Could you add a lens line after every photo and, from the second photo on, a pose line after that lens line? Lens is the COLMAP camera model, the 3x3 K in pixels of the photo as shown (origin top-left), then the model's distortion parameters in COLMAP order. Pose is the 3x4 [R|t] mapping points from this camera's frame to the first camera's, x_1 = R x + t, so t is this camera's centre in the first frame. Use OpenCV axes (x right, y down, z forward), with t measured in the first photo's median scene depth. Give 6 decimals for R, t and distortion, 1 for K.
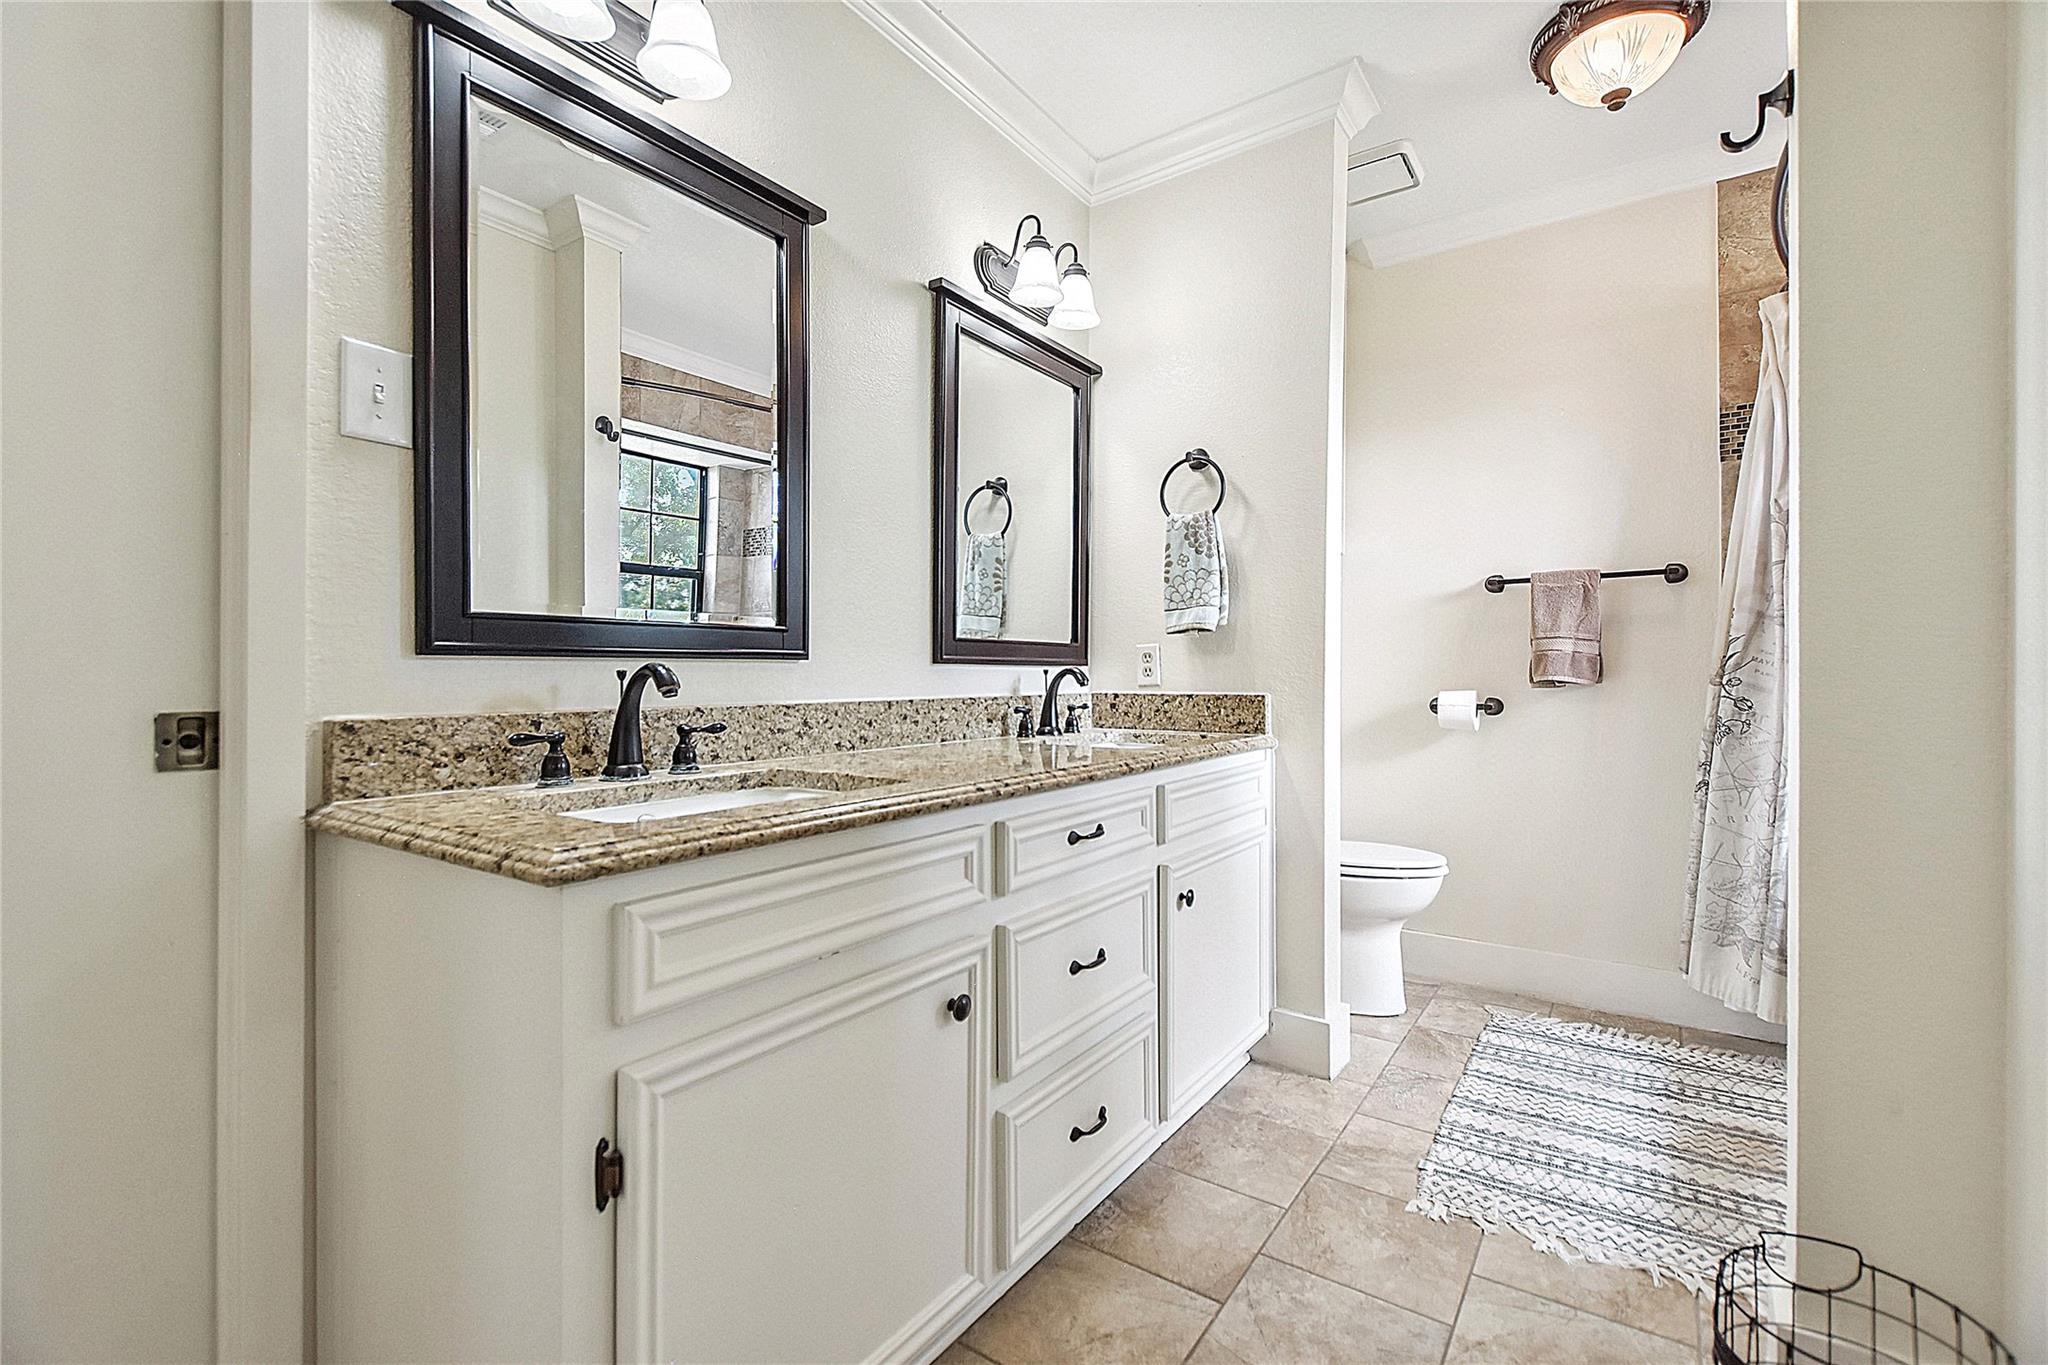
lens RADIAL K [[921.5, 0, 1020.5], [0, 921.5, 670.1], [0, 0, 1]] dist [0.000324, -0.000083]
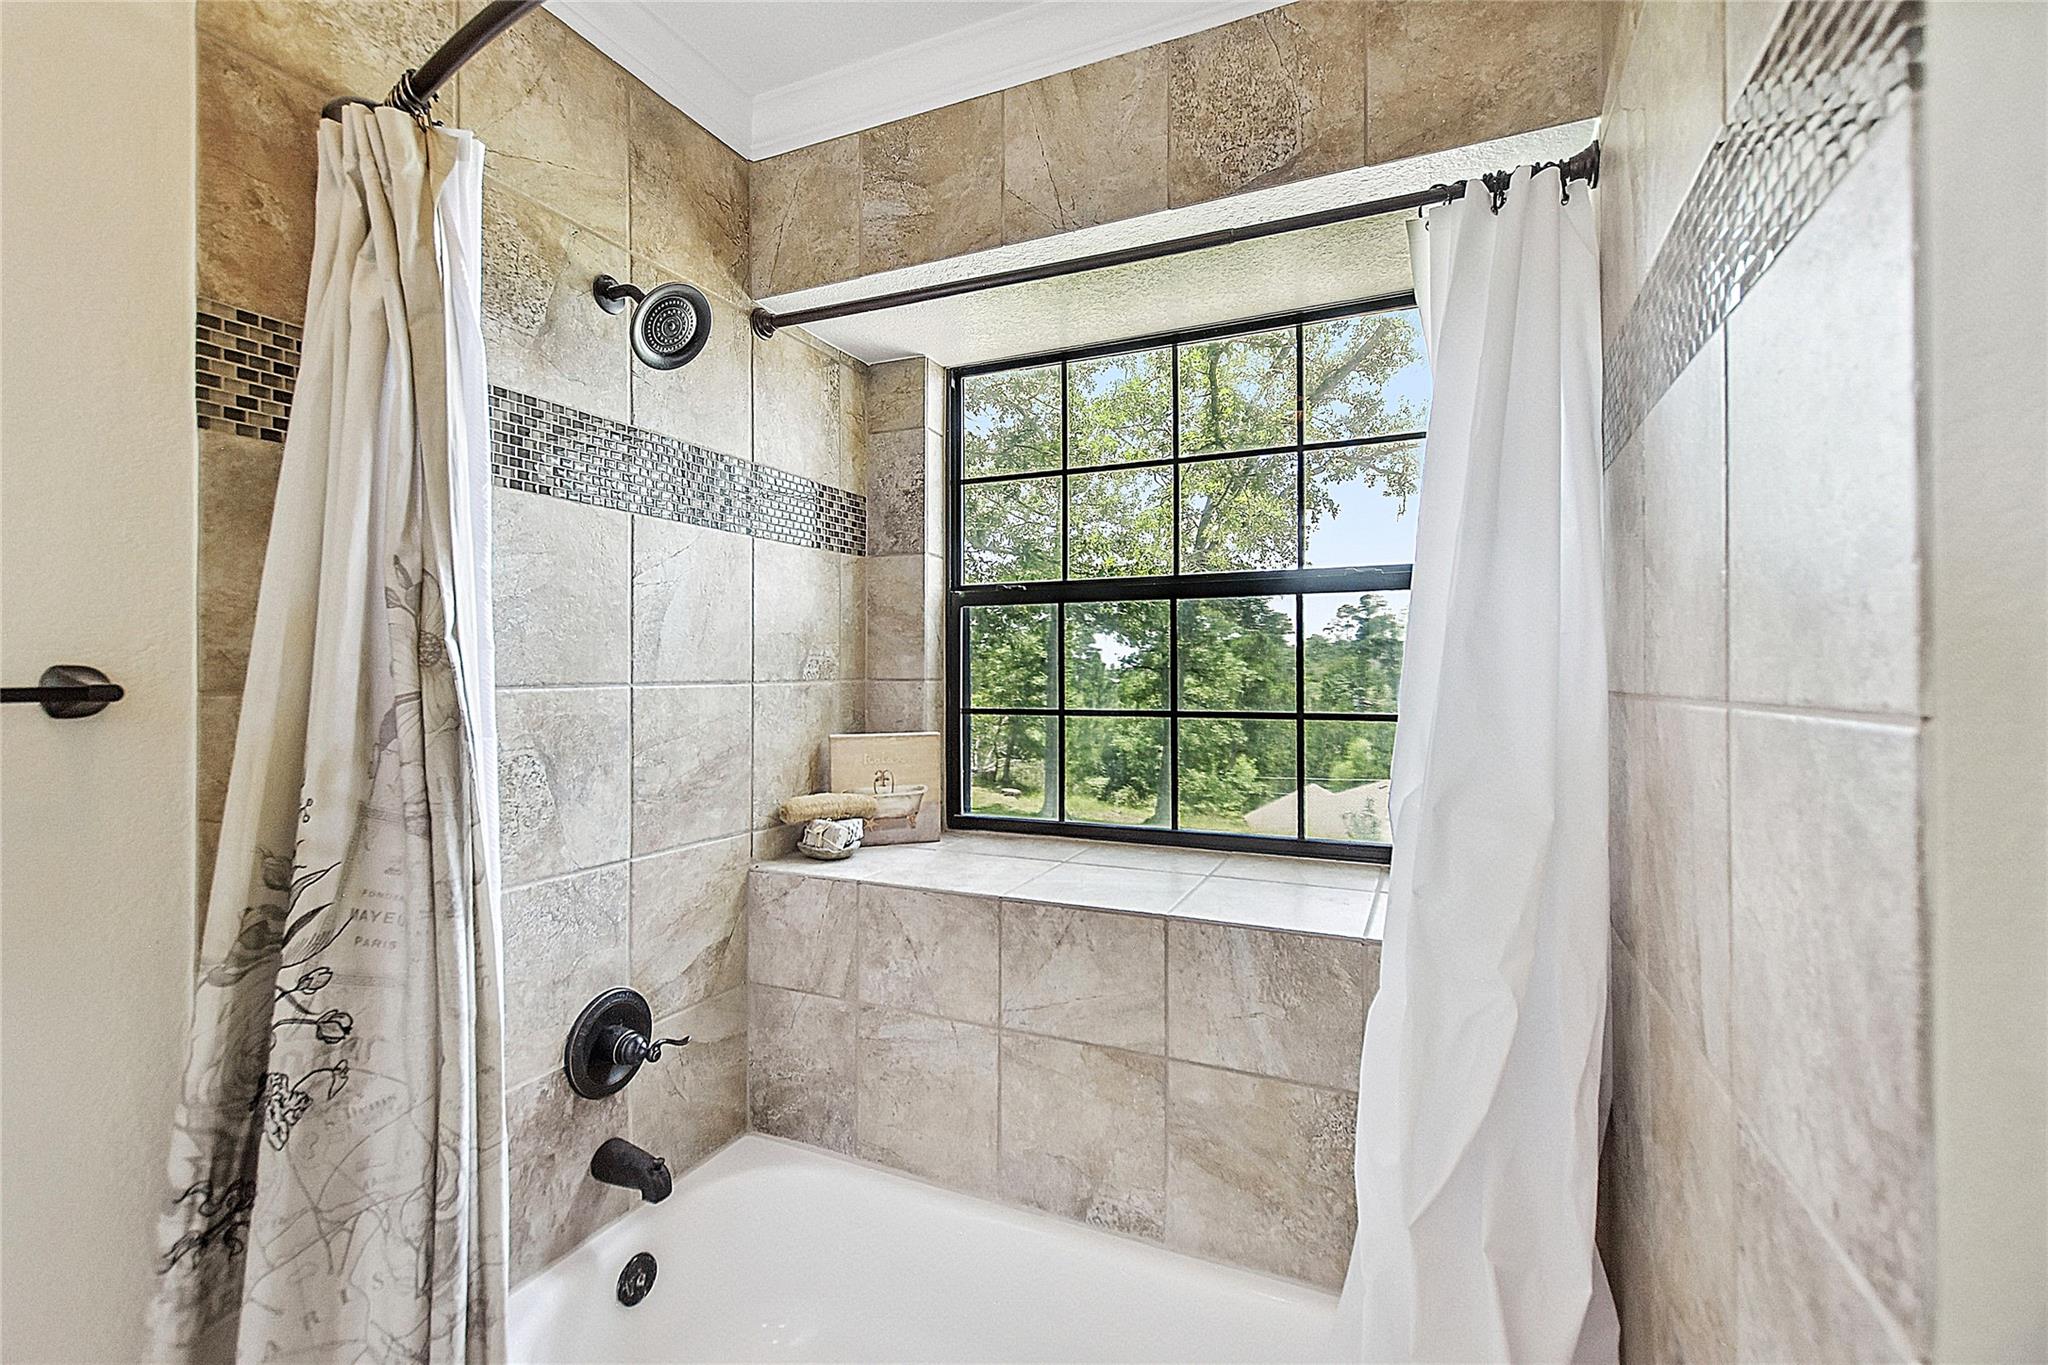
lens RADIAL K [[921.5, 0, 1020.5], [0, 921.5, 670.1], [0, 0, 1]] dist [0.000324, -0.000083]
pose [[-0.173861, 0.009677, 0.984723, 0.310248], [-0.003343, 0.999940, -0.010417, -0.122595], [-0.984765, -0.005103, -0.173818, 0.760492]]
